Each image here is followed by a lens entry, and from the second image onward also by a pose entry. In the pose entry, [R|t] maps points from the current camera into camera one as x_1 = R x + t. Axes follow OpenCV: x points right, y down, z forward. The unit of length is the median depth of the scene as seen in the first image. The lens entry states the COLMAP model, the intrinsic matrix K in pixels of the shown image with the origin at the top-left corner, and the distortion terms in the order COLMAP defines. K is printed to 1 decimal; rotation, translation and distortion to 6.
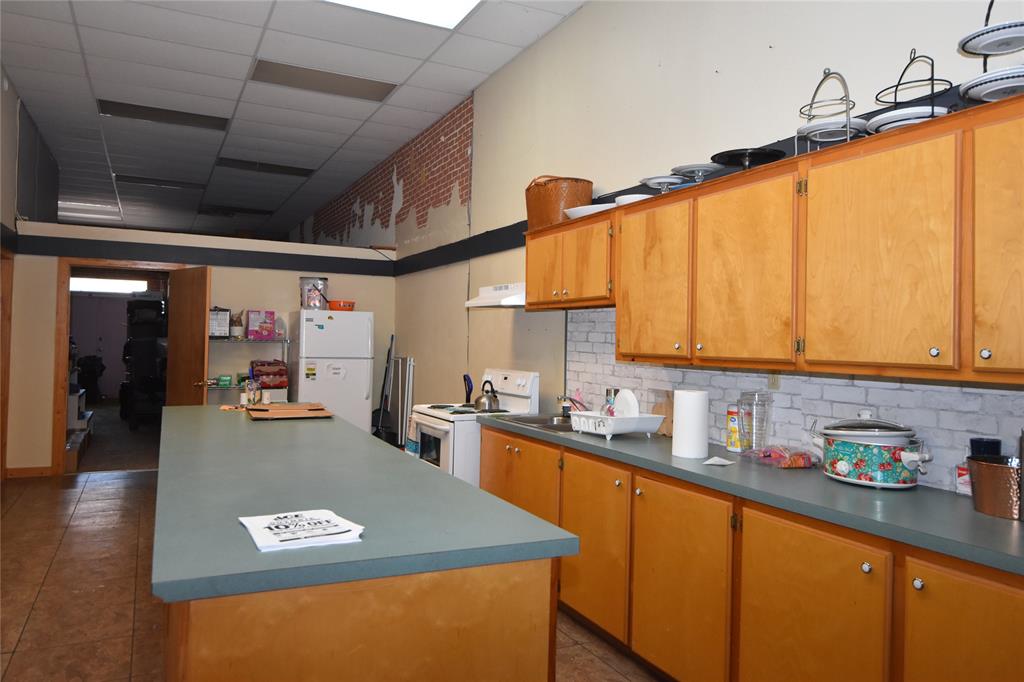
lens RADIAL K [[707.2, 0, 504.3], [0, 707.2, 336.0], [0, 0, 1]] dist [0.061142, -0.059394]
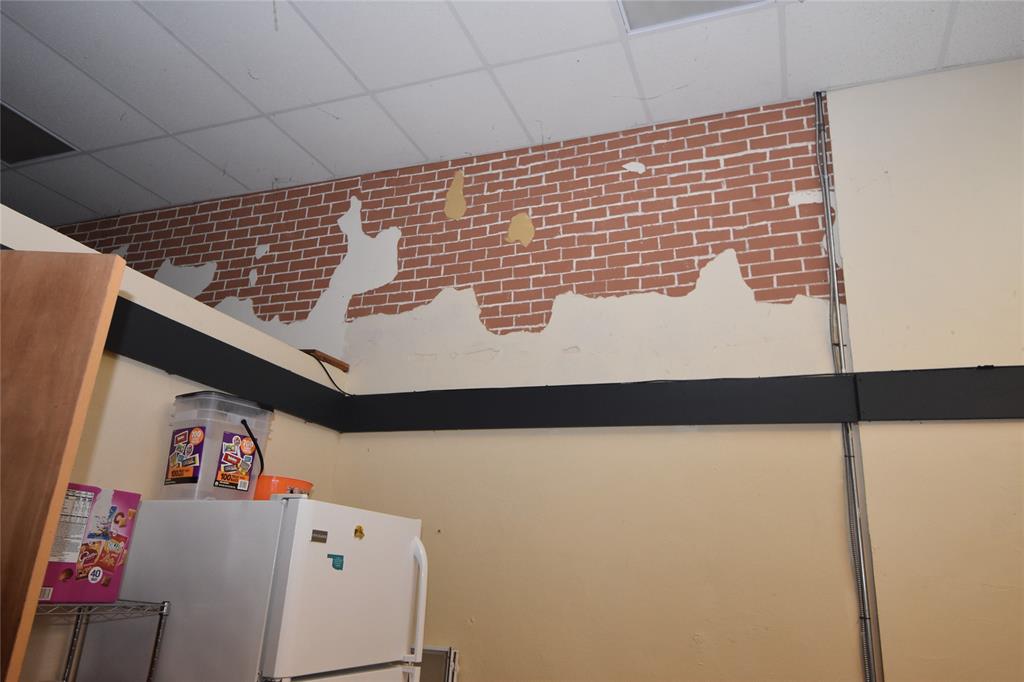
lens RADIAL K [[724.7, 0, 517.1], [0, 724.7, 328.8], [0, 0, 1]] dist [0.056958, -0.059397]
pose [[0.737758, 0.241511, 0.630385, -0.414538], [-0.046245, 0.949701, -0.309724, -0.014158], [-0.673479, 0.199349, 0.711819, 0.690644]]
